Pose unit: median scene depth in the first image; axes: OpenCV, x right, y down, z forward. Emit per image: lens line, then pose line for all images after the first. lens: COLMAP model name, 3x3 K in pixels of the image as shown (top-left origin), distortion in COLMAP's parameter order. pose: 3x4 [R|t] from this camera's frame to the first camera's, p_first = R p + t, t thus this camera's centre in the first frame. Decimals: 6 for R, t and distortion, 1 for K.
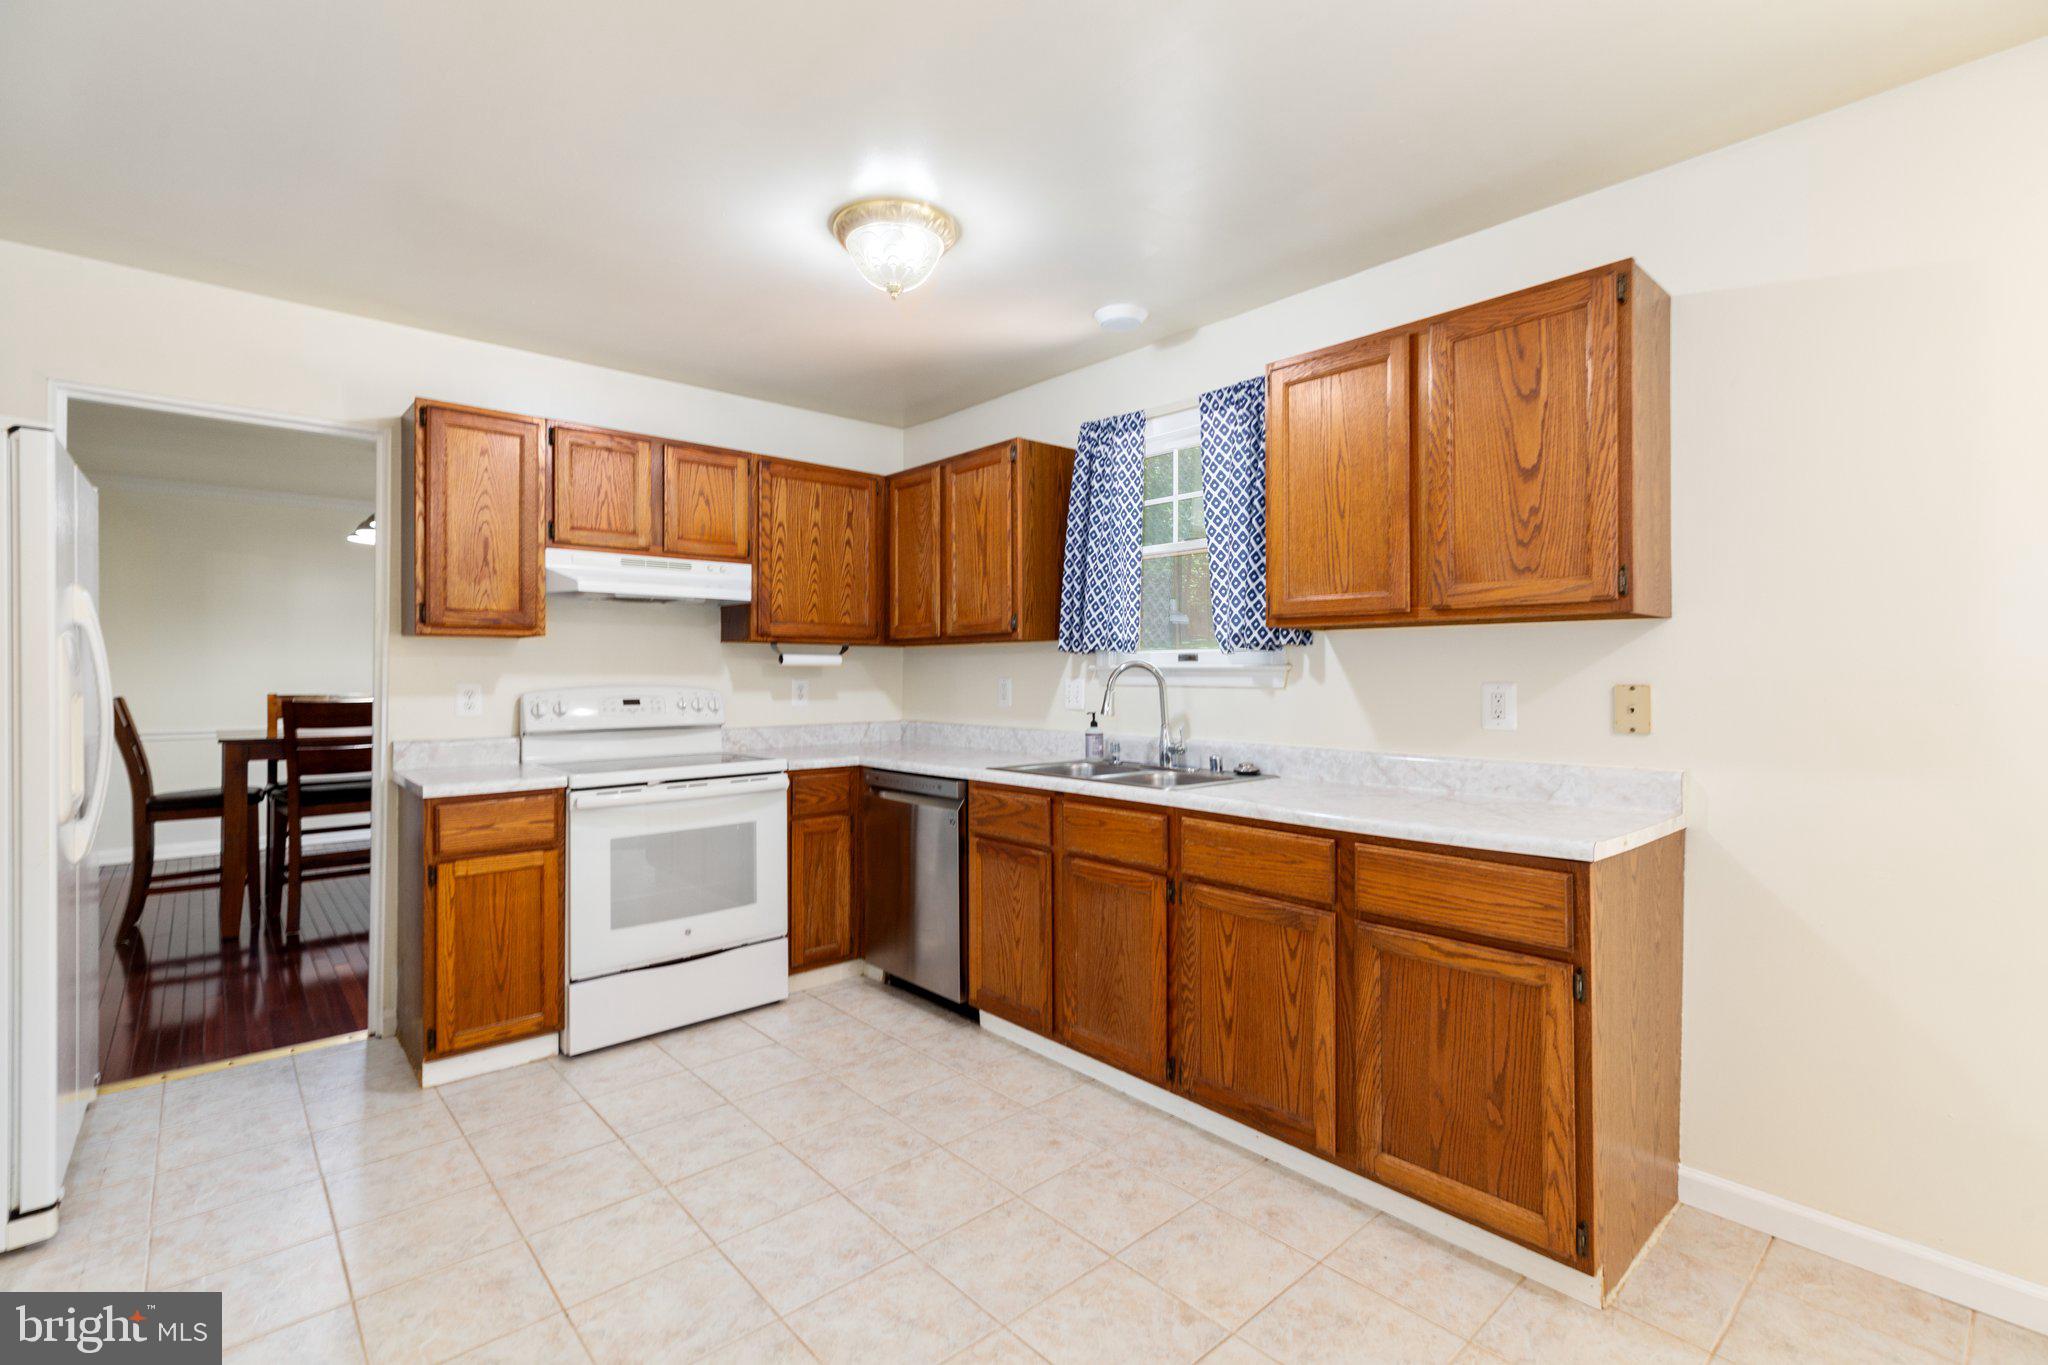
lens RADIAL K [[918.0, 0, 1032.0], [0, 918.0, 667.0], [0, 0, 1]] dist [0.002033, 0.000216]
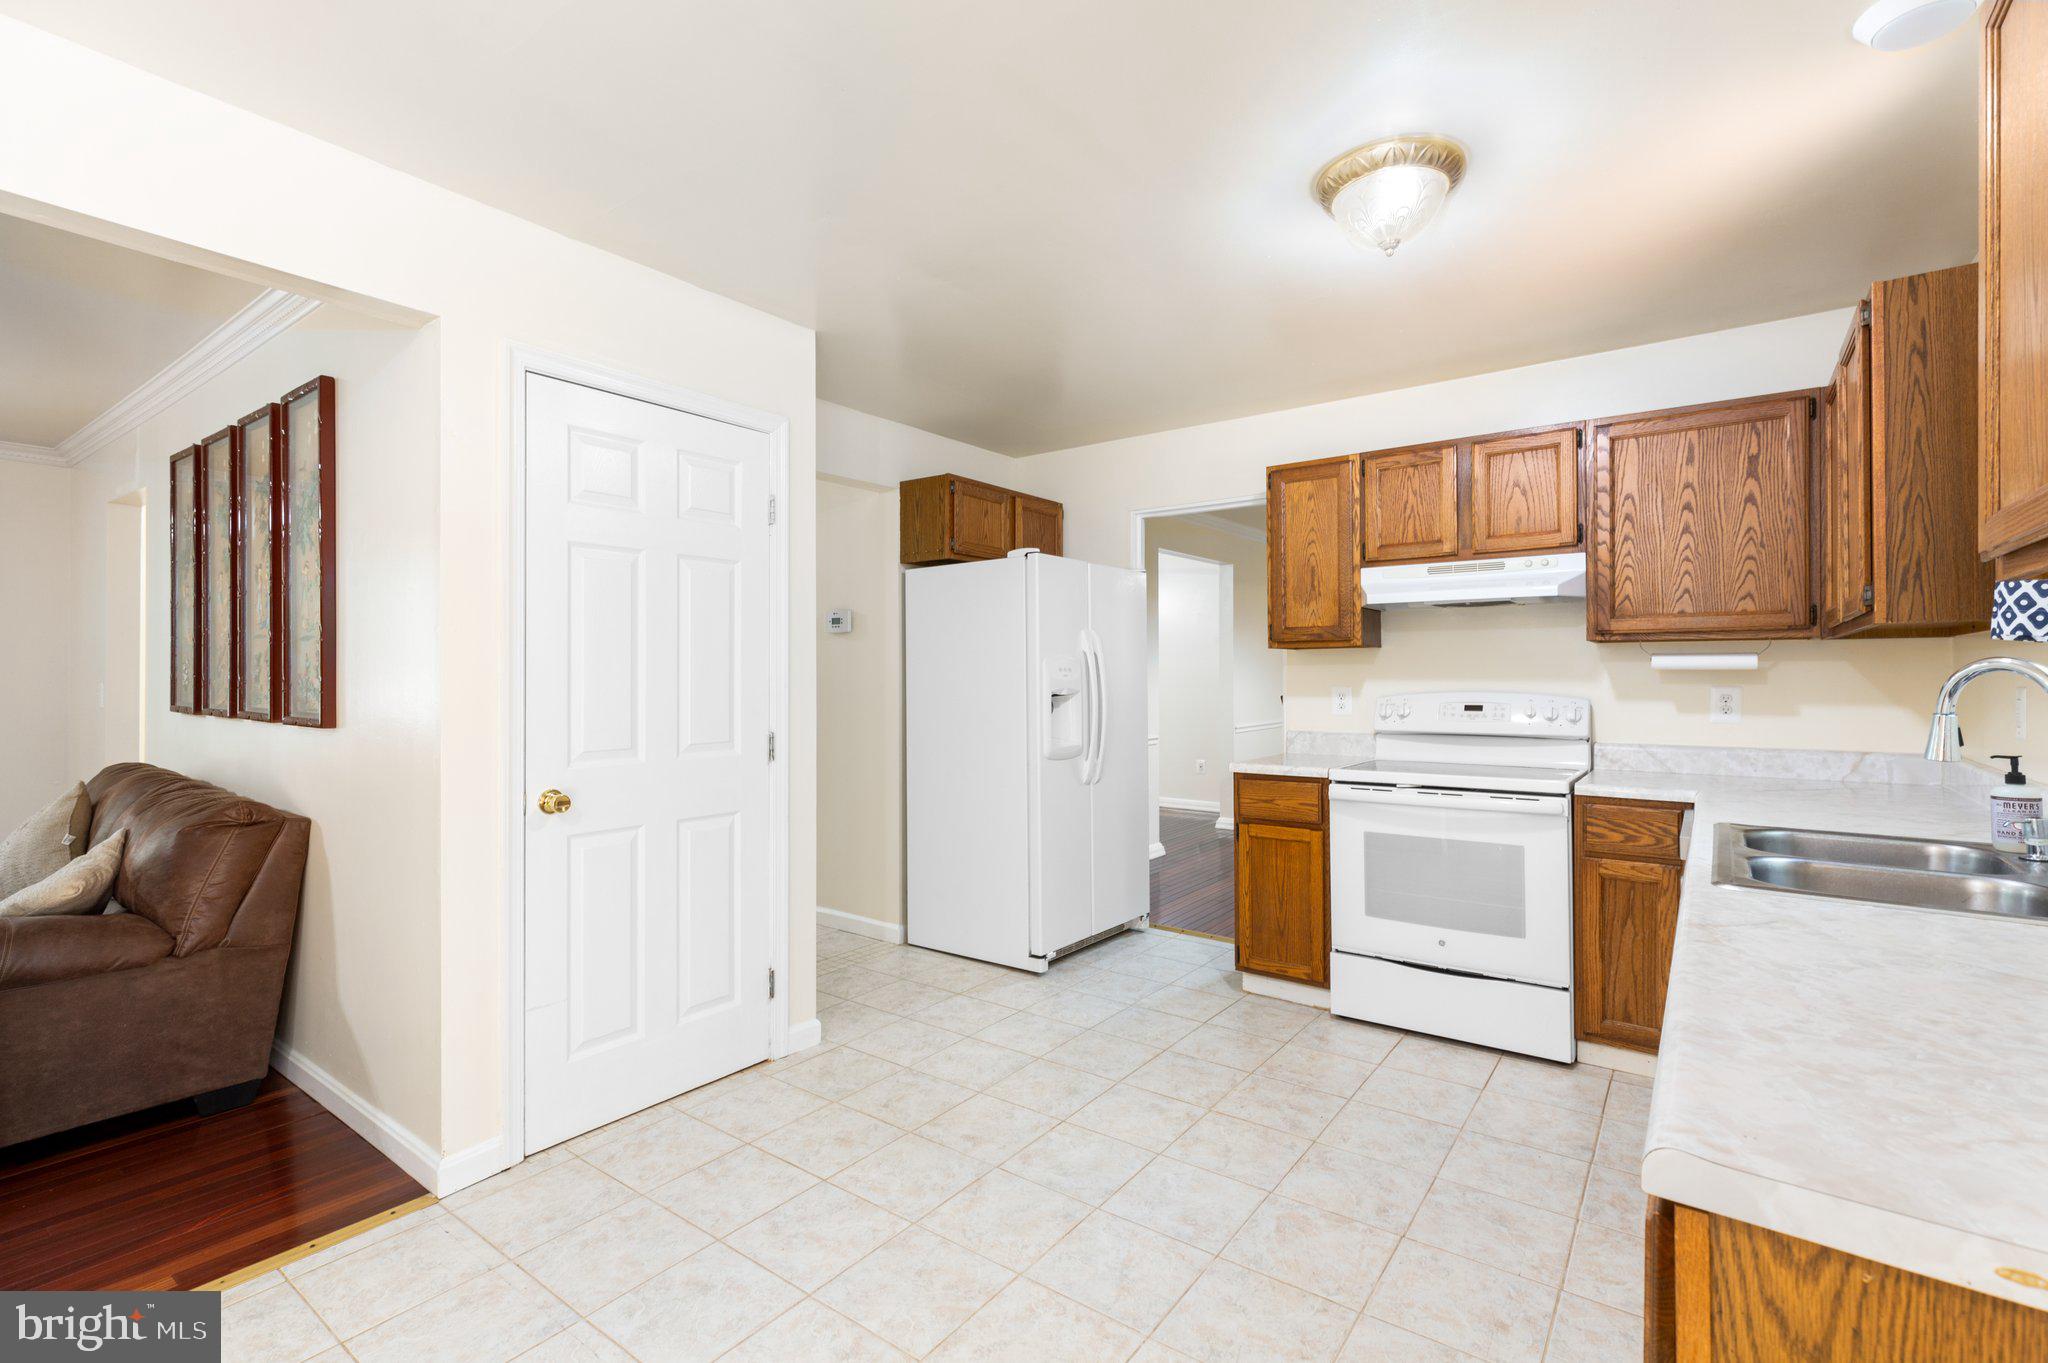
lens RADIAL K [[921.4, 0, 1024.0], [0, 921.4, 681.5], [0, 0, 1]] dist [0.001297, 0.000052]
pose [[0.197052, 0.004665, -0.980382, 0.482092], [0.006949, 0.999957, 0.006155, 0.000046], [0.980368, -0.008026, 0.197011, 0.355685]]
